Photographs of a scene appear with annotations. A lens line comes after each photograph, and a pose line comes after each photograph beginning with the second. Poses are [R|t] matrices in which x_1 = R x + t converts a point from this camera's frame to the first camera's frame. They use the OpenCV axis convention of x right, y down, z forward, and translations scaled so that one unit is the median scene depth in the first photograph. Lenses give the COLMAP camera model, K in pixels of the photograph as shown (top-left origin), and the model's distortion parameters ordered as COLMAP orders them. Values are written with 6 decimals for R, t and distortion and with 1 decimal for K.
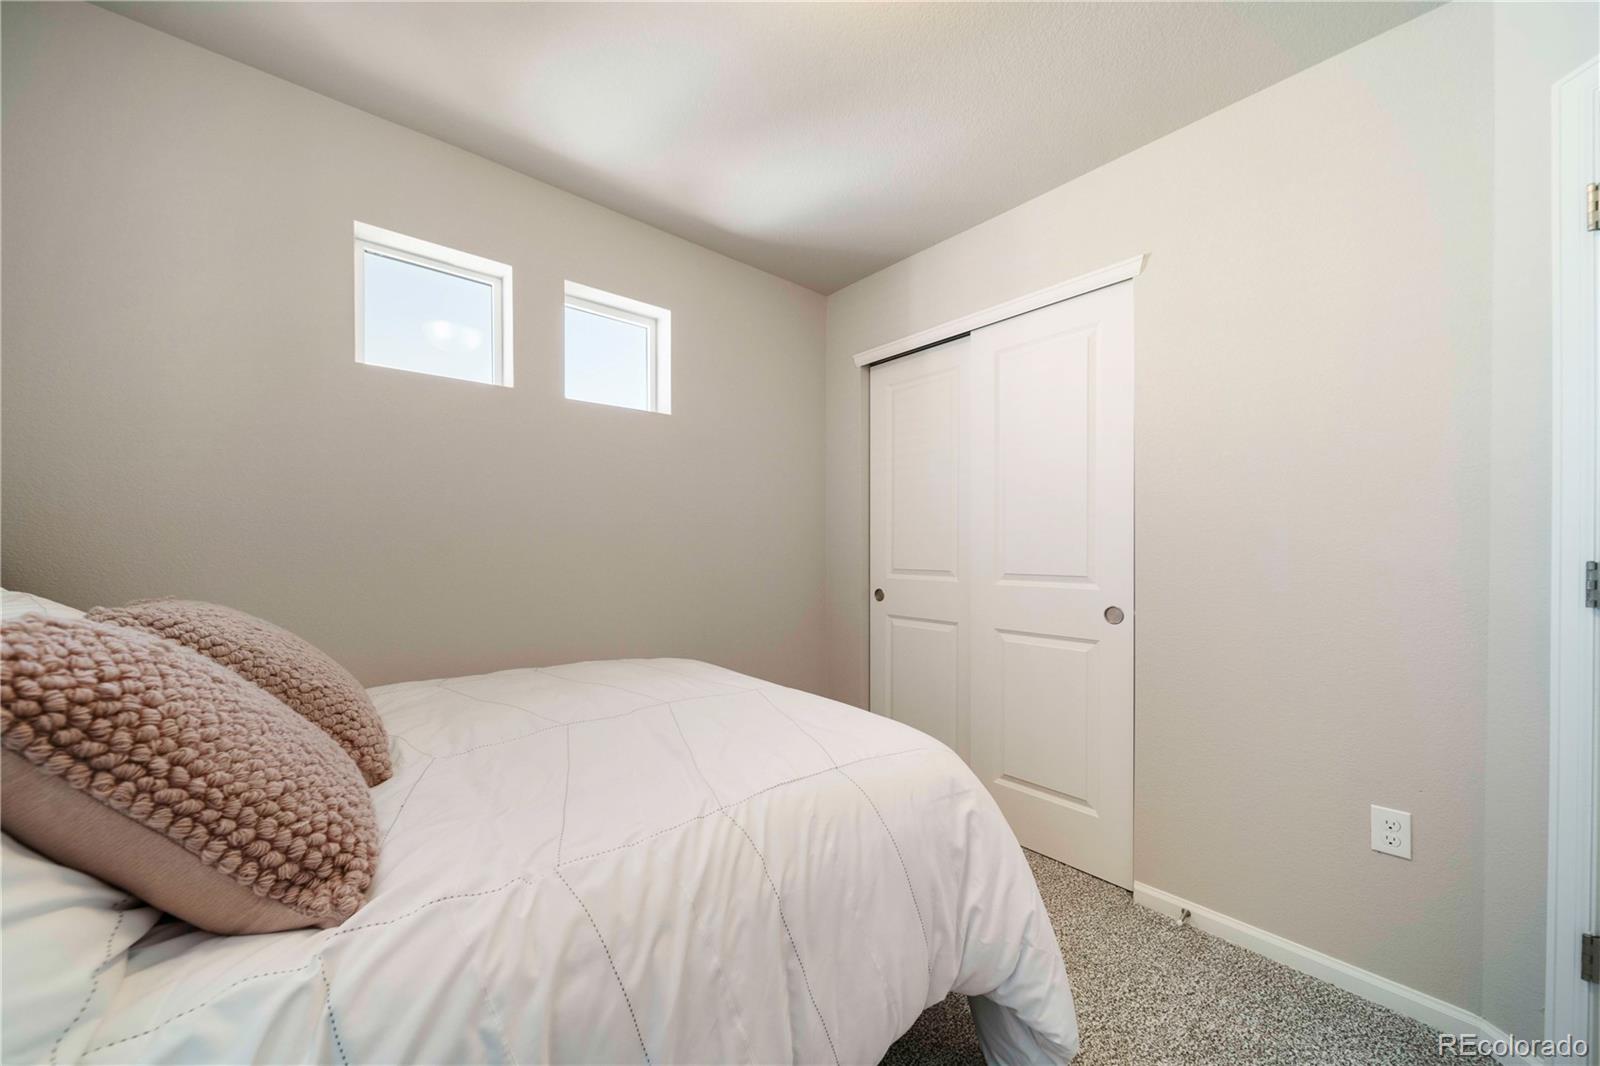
lens RADIAL K [[566.6, 0, 787.6], [0, 566.6, 554.7], [0, 0, 1]] dist [-0.001173, -0.000127]
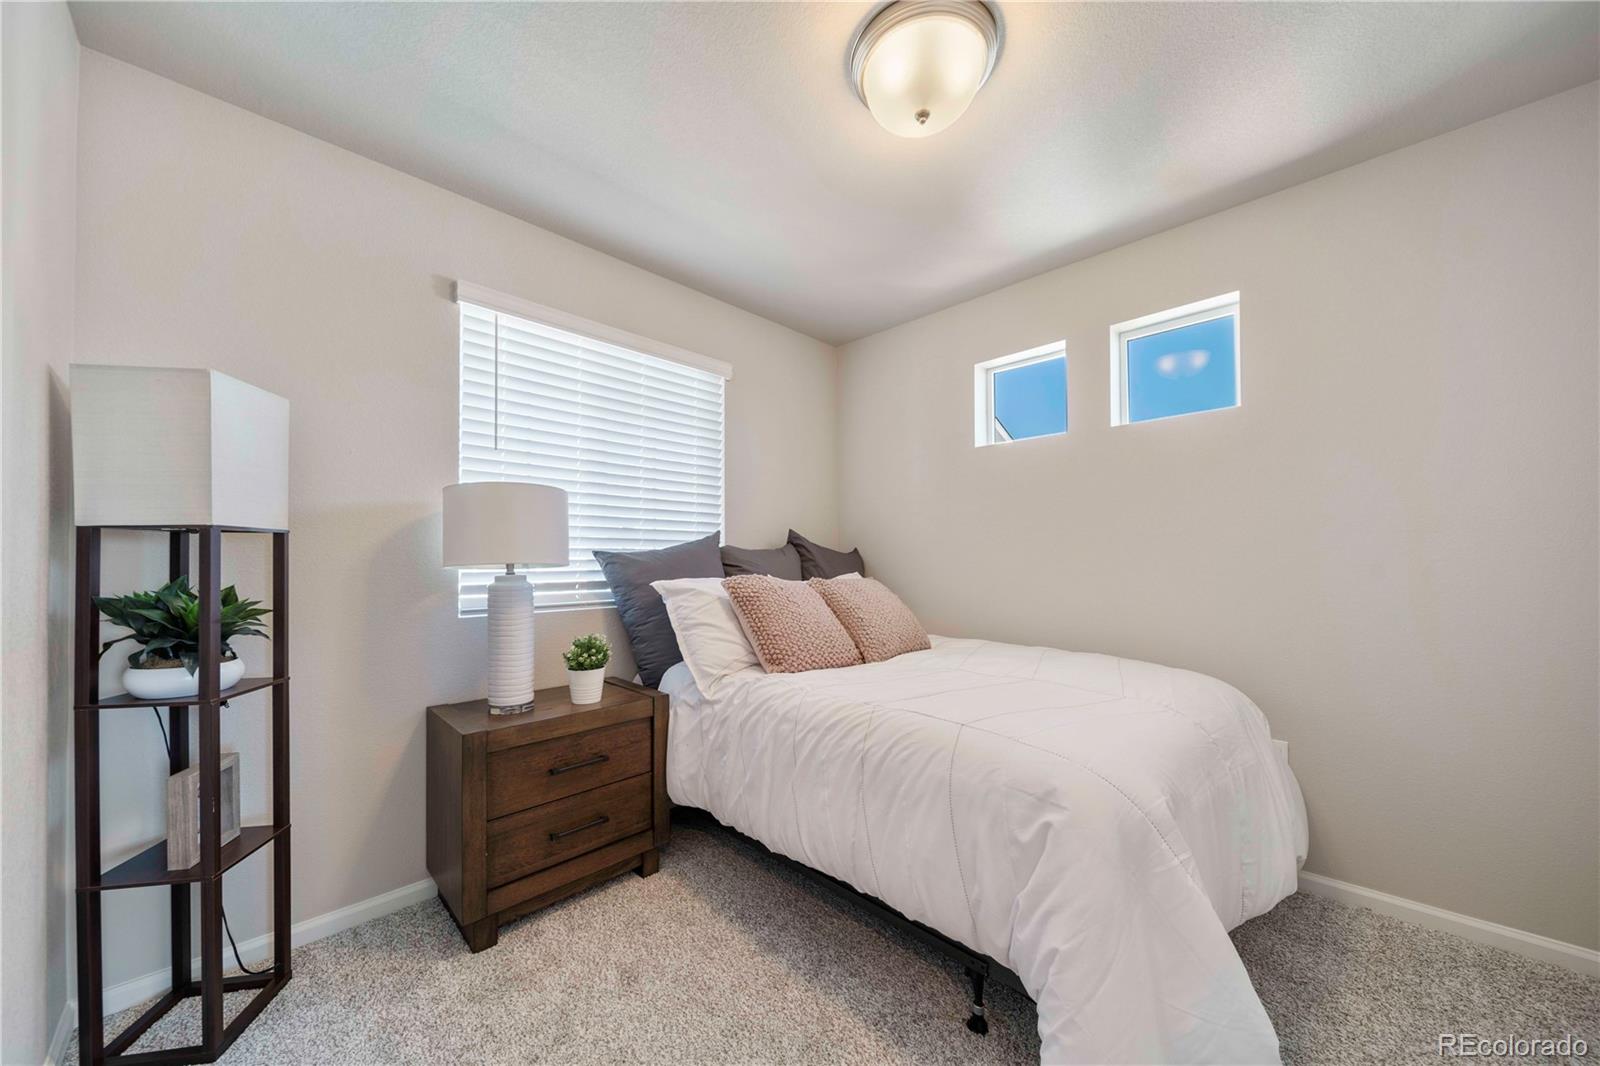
lens RADIAL K [[566.6, 0, 787.6], [0, 566.6, 554.7], [0, 0, 1]] dist [-0.001173, -0.000127]
pose [[0.073485, -0.011248, -0.997233, 1.663546], [-0.016374, 0.999788, -0.012483, 0.009044], [0.997162, 0.017246, 0.073285, 0.606842]]
